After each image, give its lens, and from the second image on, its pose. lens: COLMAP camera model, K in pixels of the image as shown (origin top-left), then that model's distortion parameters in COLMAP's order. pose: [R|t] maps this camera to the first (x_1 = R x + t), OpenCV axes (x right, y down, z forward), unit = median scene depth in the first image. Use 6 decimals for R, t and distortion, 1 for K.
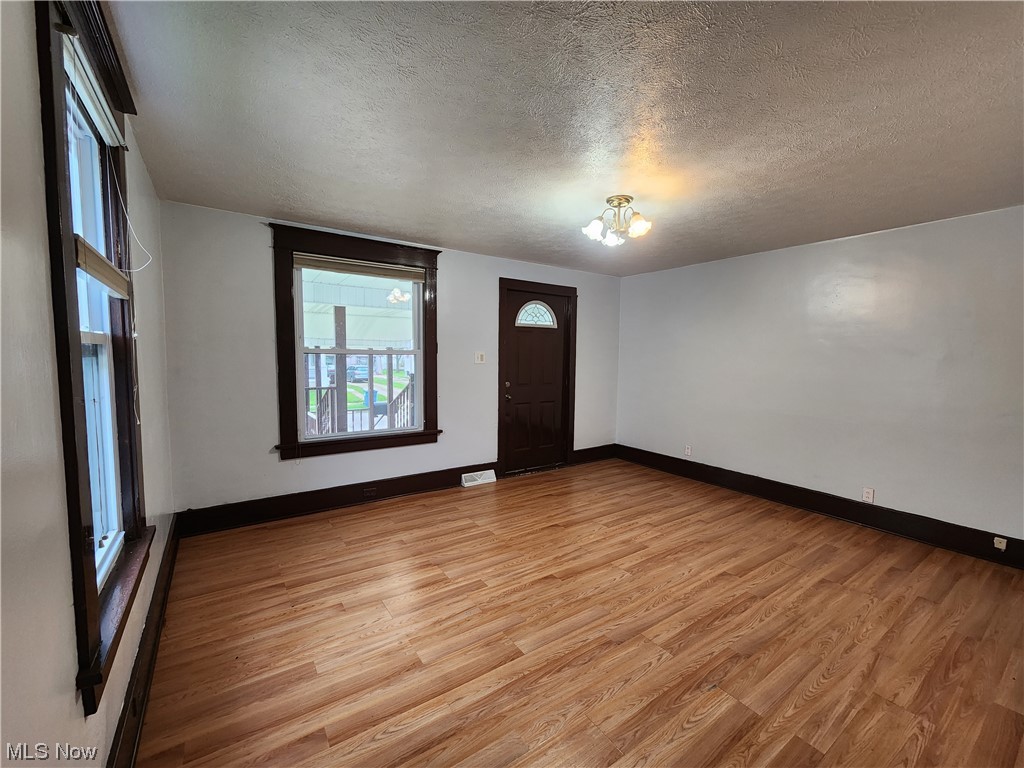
lens RADIAL K [[425.7, 0, 512.0], [0, 425.7, 384.0], [0, 0, 1]] dist [-0.001368, -0.000318]
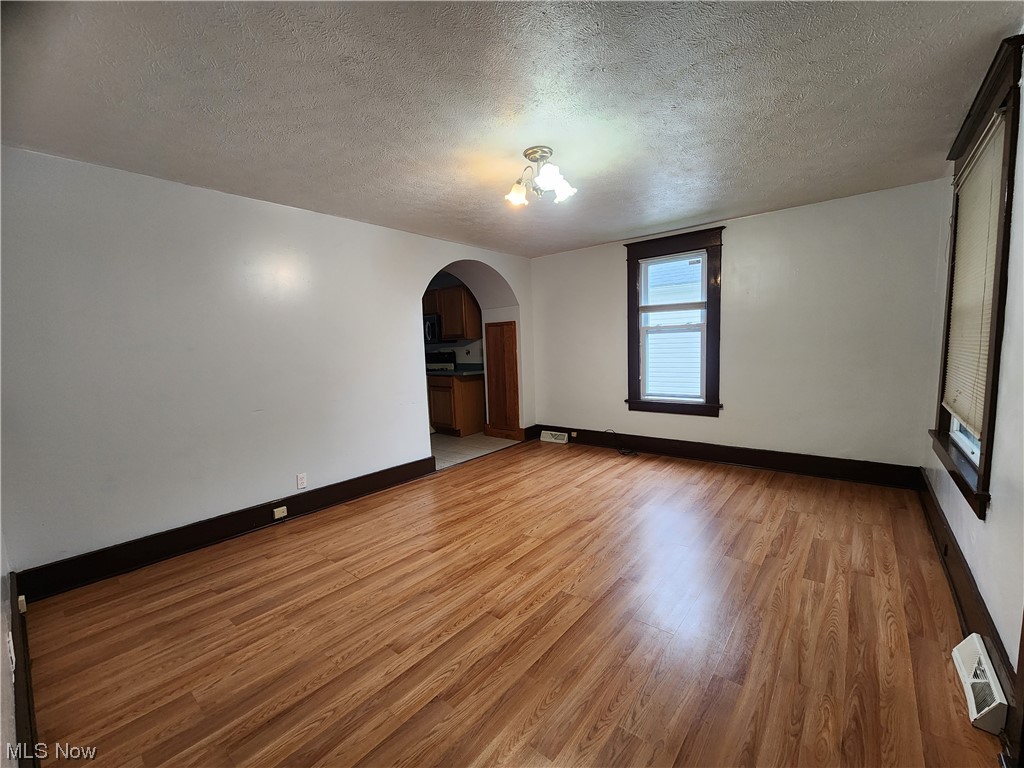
lens RADIAL K [[425.7, 0, 512.0], [0, 425.7, 384.0], [0, 0, 1]] dist [-0.001368, -0.000318]
pose [[-0.962150, 0.046871, -0.268460, 0.577938], [0.004344, 0.987611, 0.156860, -0.096802], [0.272486, 0.149757, -0.950434, 1.949748]]
